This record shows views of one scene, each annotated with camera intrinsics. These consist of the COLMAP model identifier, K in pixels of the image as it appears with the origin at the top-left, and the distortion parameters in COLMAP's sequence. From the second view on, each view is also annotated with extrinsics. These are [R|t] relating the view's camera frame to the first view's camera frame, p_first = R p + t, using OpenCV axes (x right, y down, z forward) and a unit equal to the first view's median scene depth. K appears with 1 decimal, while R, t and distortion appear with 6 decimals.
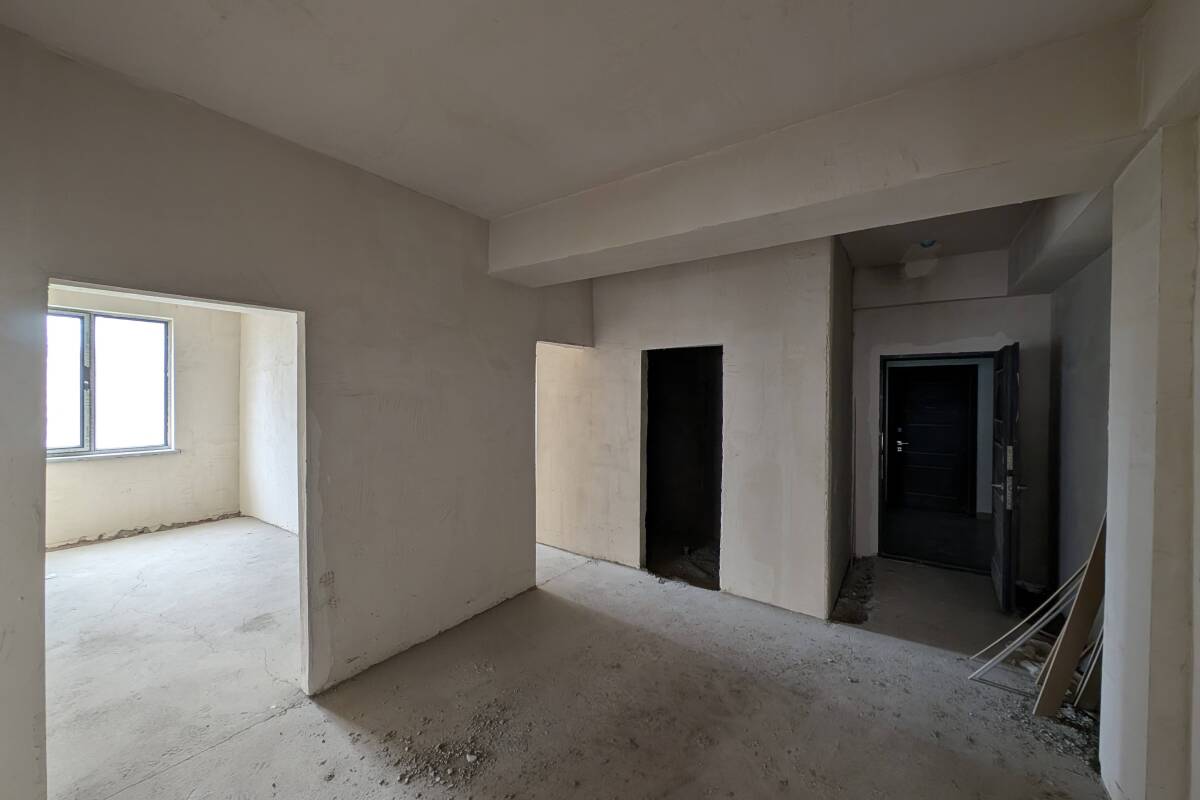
lens RADIAL K [[448.8, 0, 600.1], [0, 448.8, 400.2], [0, 0, 1]] dist [0.010076, -0.003968]
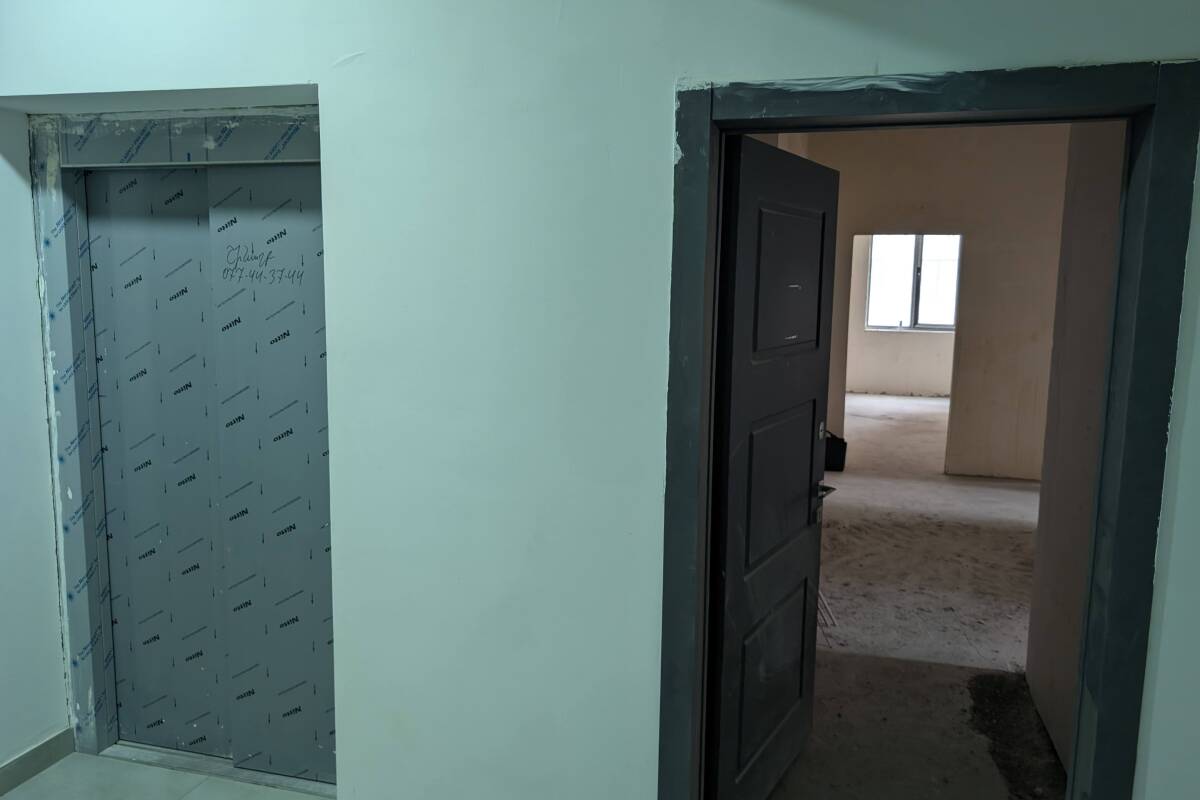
lens RADIAL K [[868.6, 0, 598.7], [0, 868.6, 387.8], [0, 0, 1]] dist [0.003292, -0.004358]
pose [[-0.946440, 0.020183, -0.322248, 1.457263], [-0.023030, 0.991283, 0.129723, -0.016218], [0.322057, 0.130196, -0.937725, 1.928620]]
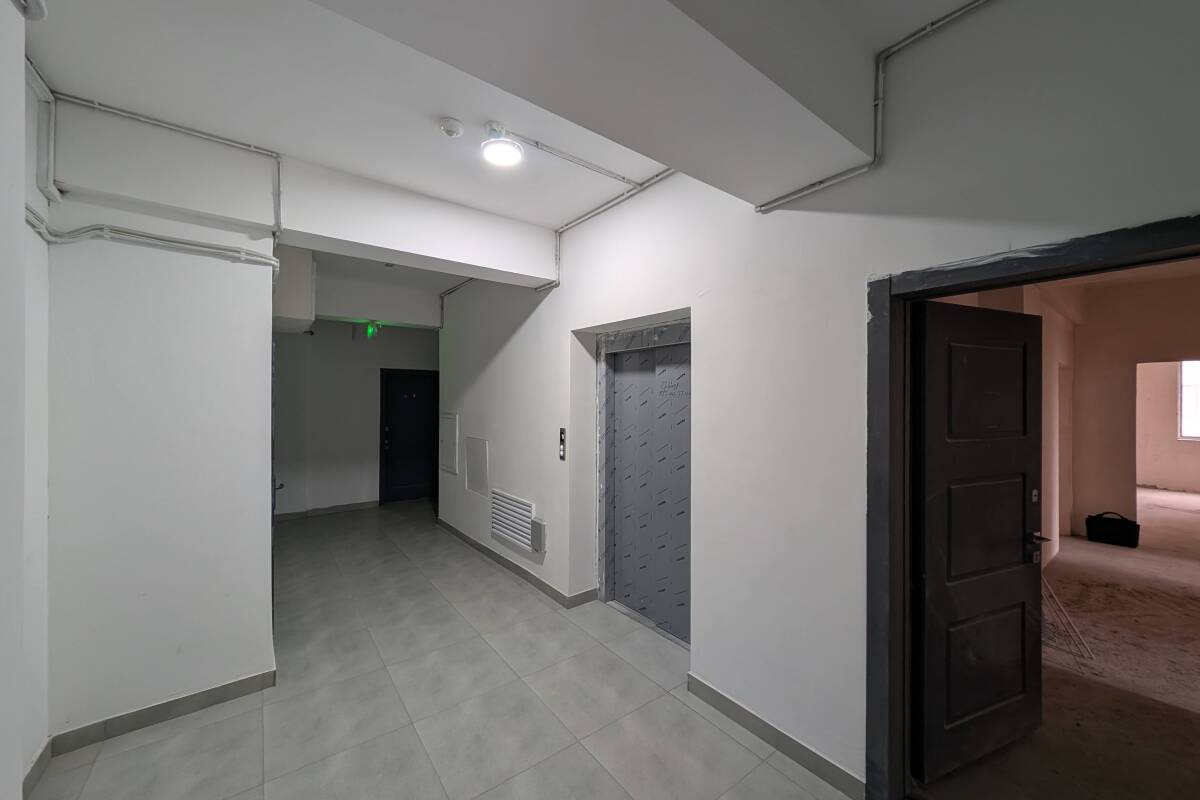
lens RADIAL K [[448.8, 0, 602.2], [0, 448.8, 400.0], [0, 0, 1]] dist [0.010076, -0.003968]
pose [[-0.953090, -0.009817, 0.302529, 1.350523], [-0.008885, 0.999951, 0.004456, 0.002638], [-0.302558, 0.001559, -0.953130, 1.985571]]
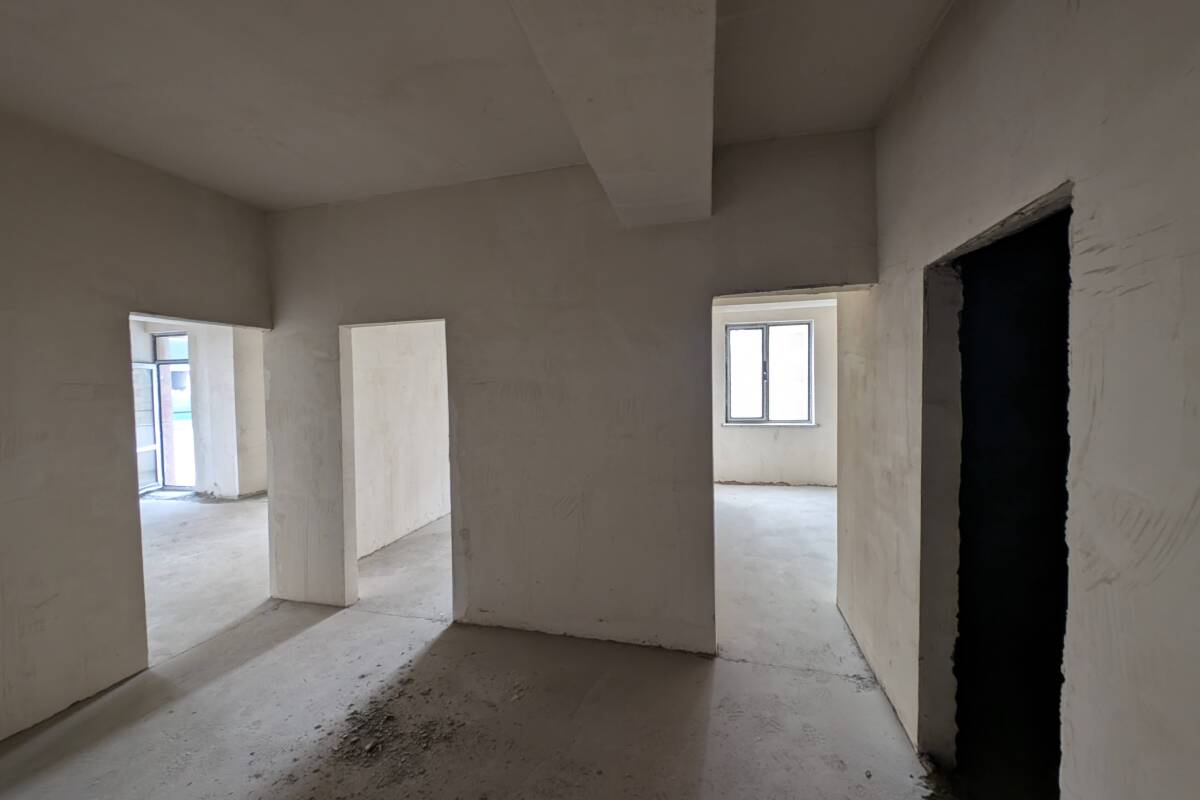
lens RADIAL K [[448.8, 0, 601.6], [0, 448.8, 400.7], [0, 0, 1]] dist [0.010076, -0.003968]
pose [[0.355787, 0.021812, -0.934312, 0.527116], [0.014092, 0.999489, 0.028700, 0.001724], [0.934461, -0.023377, 0.355298, 0.733956]]
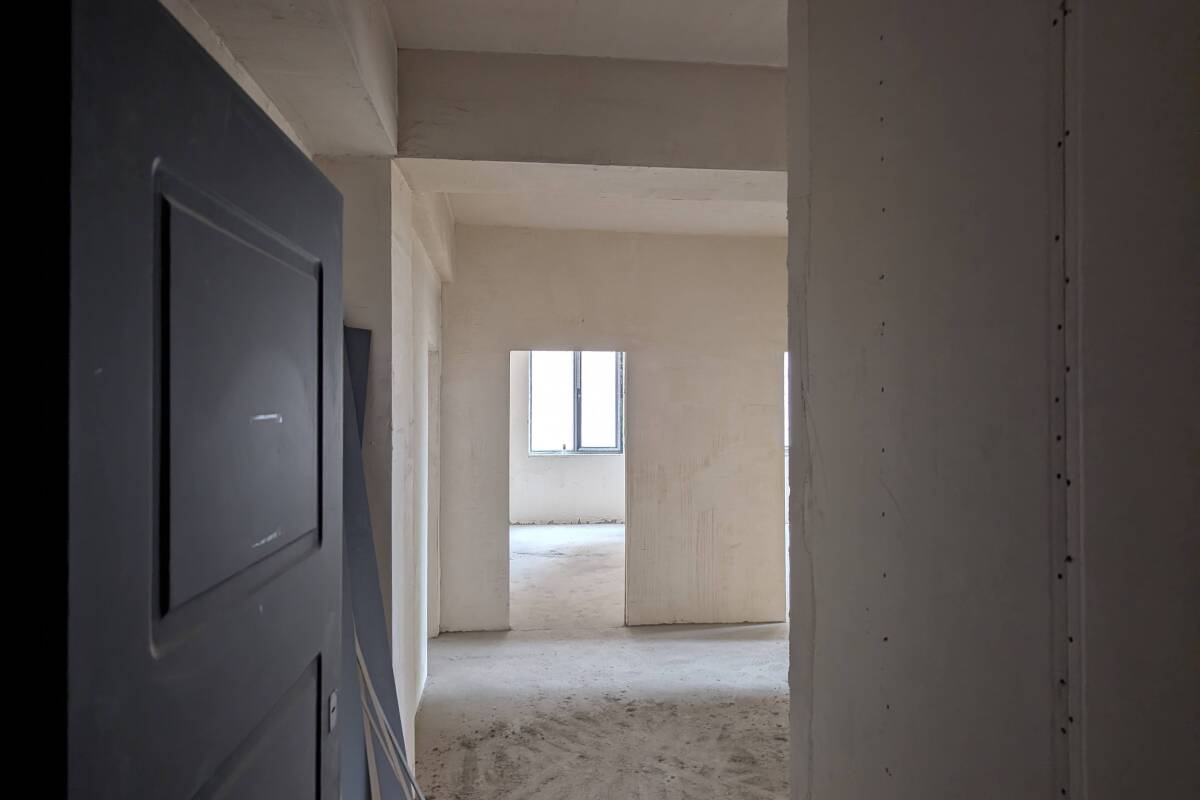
lens RADIAL K [[868.6, 0, 602.2], [0, 868.6, 402.4], [0, 0, 1]] dist [0.003292, -0.004358]
pose [[-0.757843, -0.004056, -0.652425, 1.164022], [-0.006213, 0.999980, 0.001000, -0.019927], [0.652408, 0.004812, -0.757853, 1.529959]]
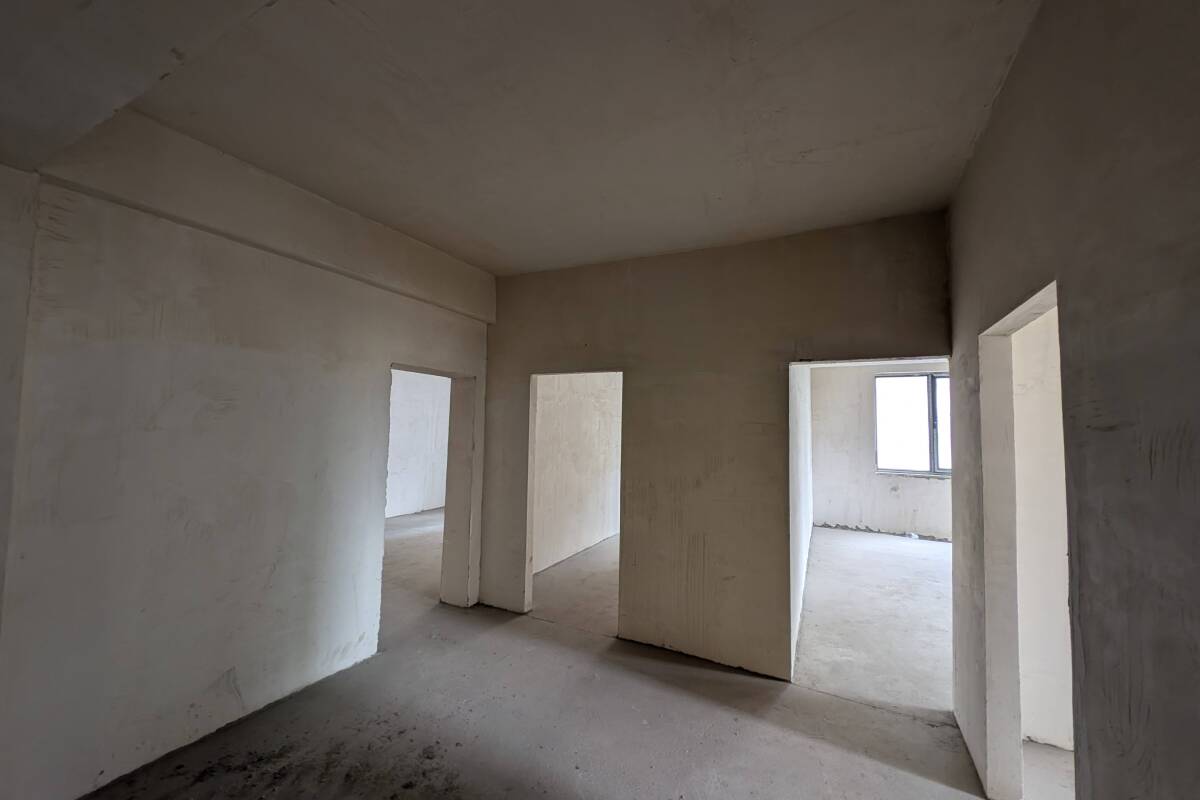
lens RADIAL K [[448.8, 0, 599.2], [0, 448.8, 402.7], [0, 0, 1]] dist [0.010076, -0.003968]
pose [[-0.991592, -0.031483, -0.125519, -0.020393], [-0.025255, 0.998384, -0.050909, -0.002324], [0.126919, -0.047311, -0.990784, 1.120186]]
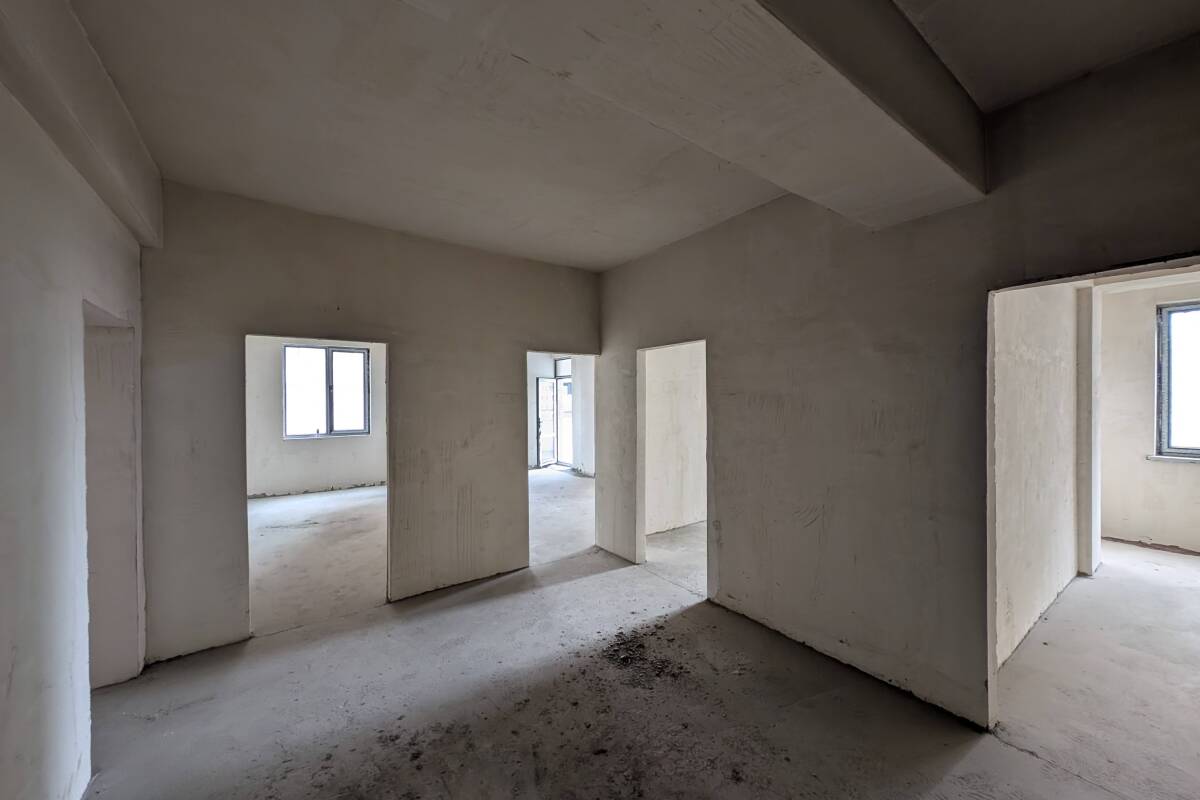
lens RADIAL K [[448.8, 0, 602.2], [0, 448.8, 399.9], [0, 0, 1]] dist [0.010076, -0.003968]
pose [[-0.333349, 0.002453, -0.942800, 0.667437], [0.001498, 0.999997, 0.002072, 0.000138], [0.942802, -0.000722, -0.333351, 0.898173]]
